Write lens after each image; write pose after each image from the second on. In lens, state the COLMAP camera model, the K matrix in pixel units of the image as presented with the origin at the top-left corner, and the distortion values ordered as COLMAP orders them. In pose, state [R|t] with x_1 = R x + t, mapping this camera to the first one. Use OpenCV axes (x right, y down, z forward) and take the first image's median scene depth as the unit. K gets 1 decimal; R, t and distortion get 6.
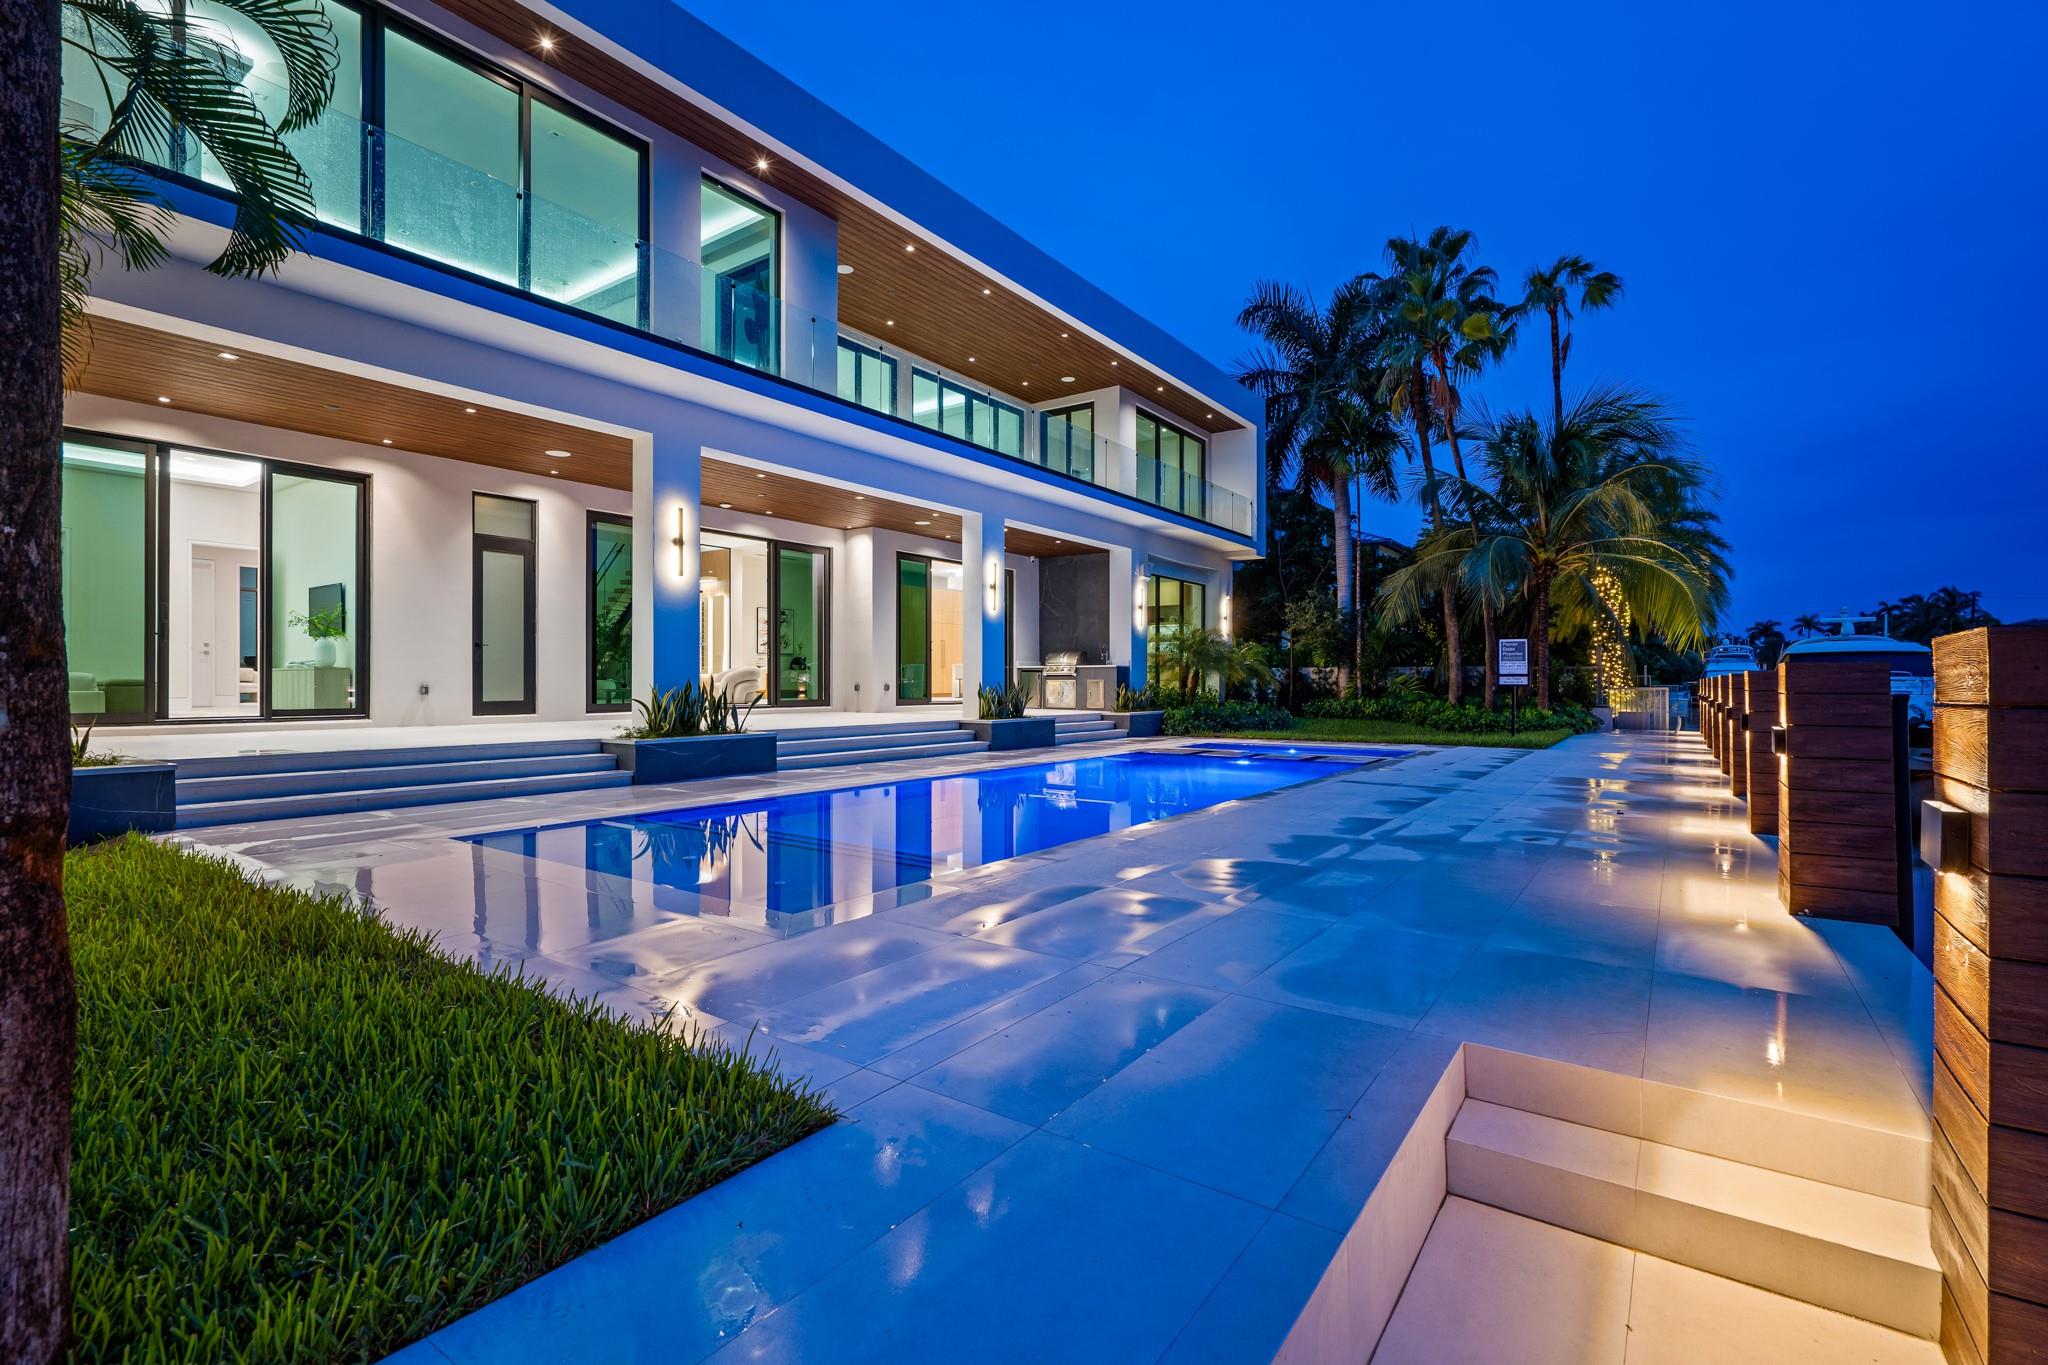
lens RADIAL K [[929.7, 0, 1024.0], [0, 929.7, 682.5], [0, 0, 1]] dist [-0.014295, 0.000019]
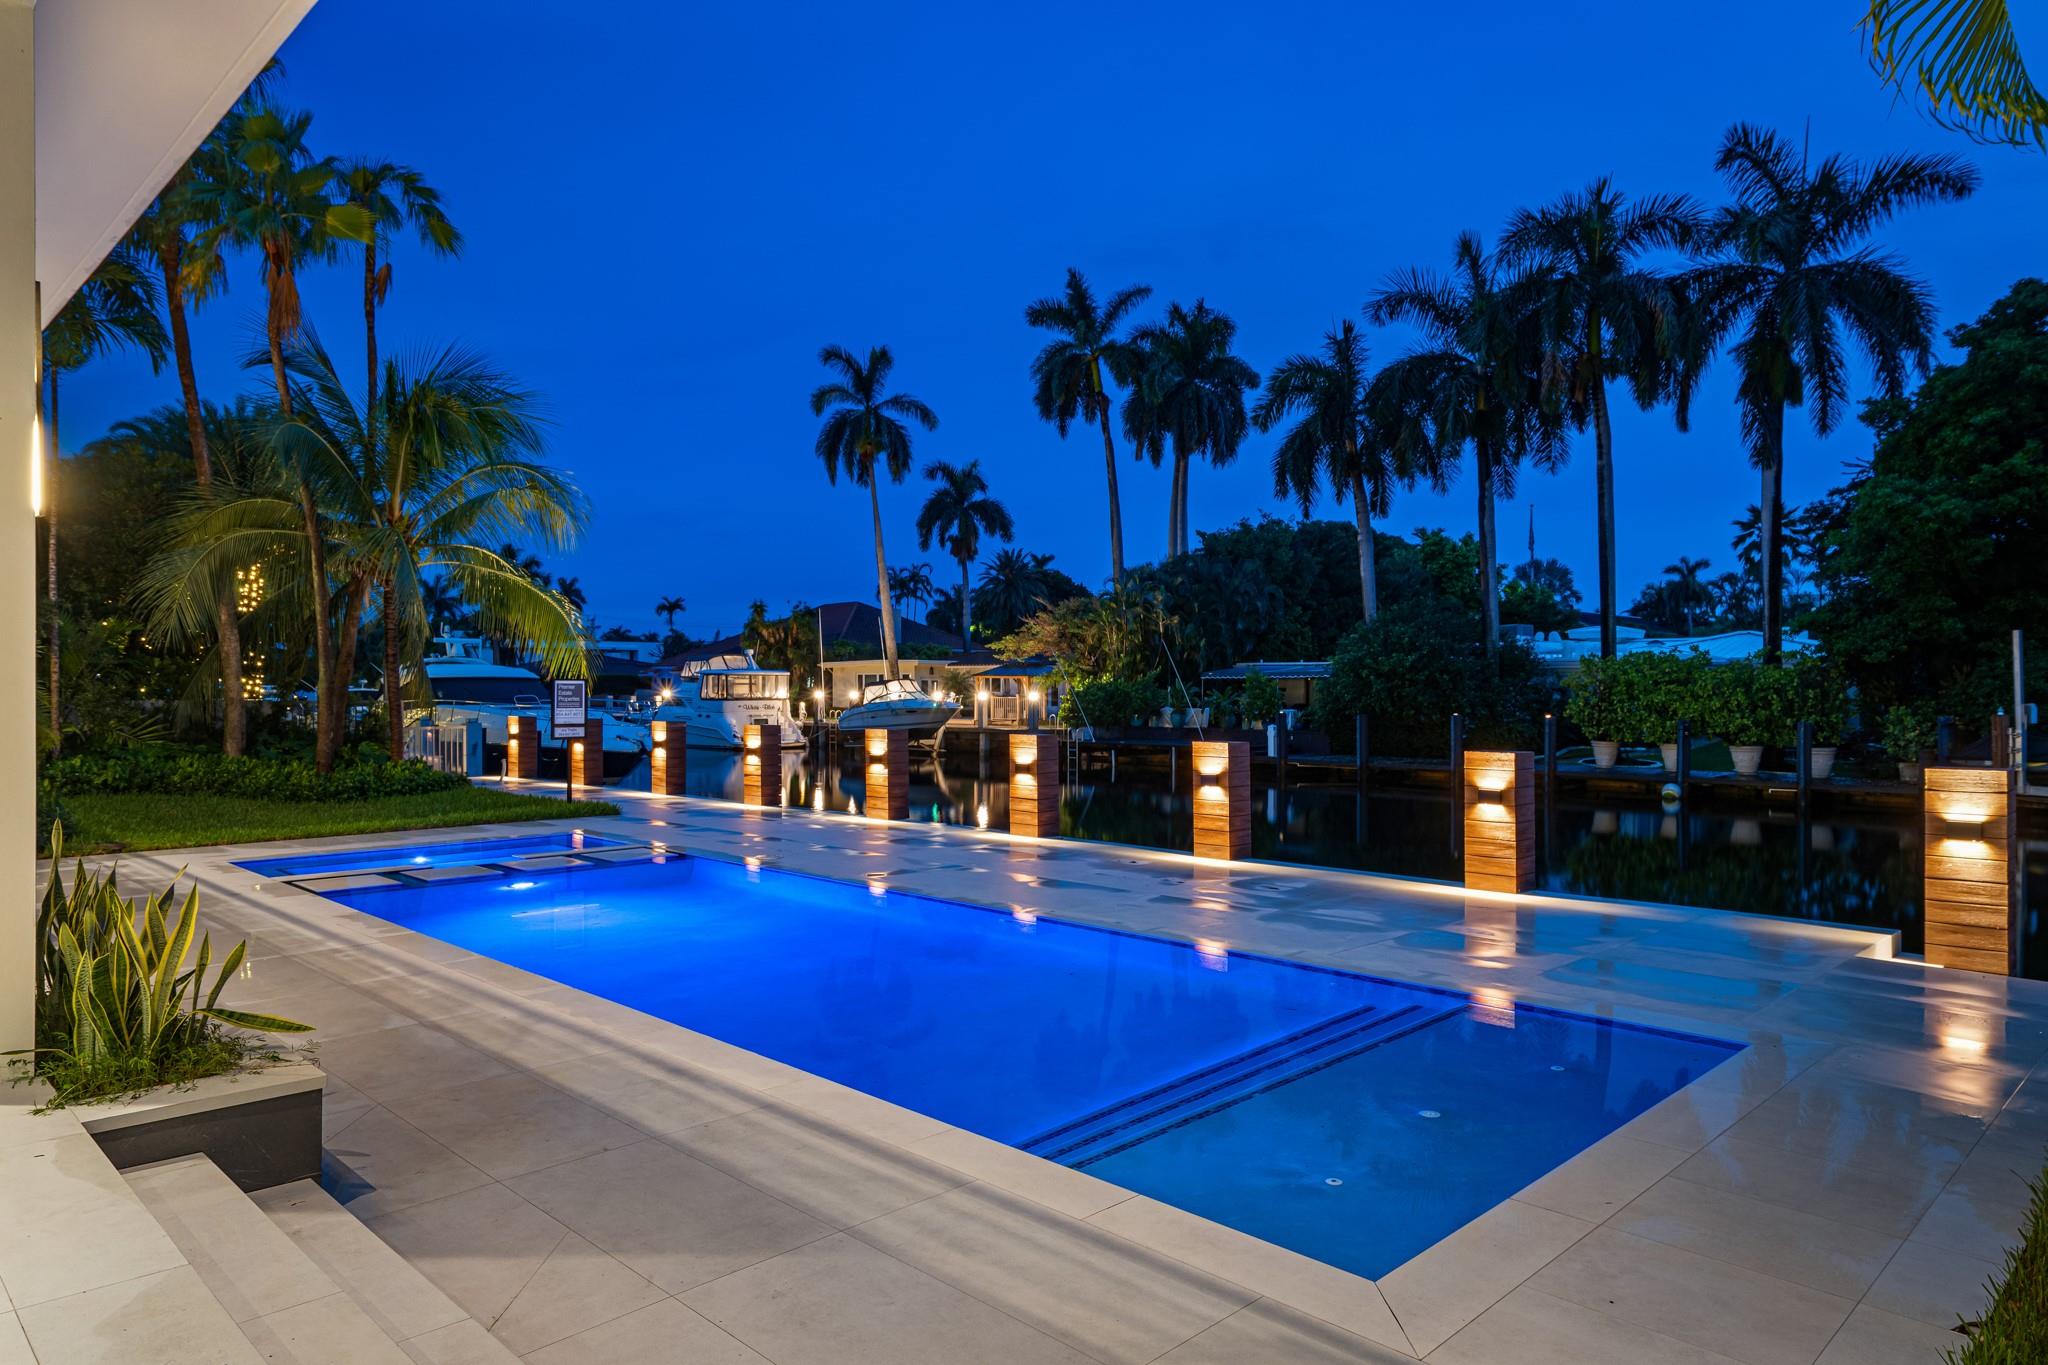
lens RADIAL K [[1272.2, 0, 1024.0], [0, 1272.2, 682.5], [0, 0, 1]] dist [0.010807, 0.000560]
pose [[0.162149, 0.004007, 0.986758, -0.393578], [-0.001993, 0.999991, -0.003733, -0.033170], [-0.986764, -0.001361, 0.162155, 0.341672]]
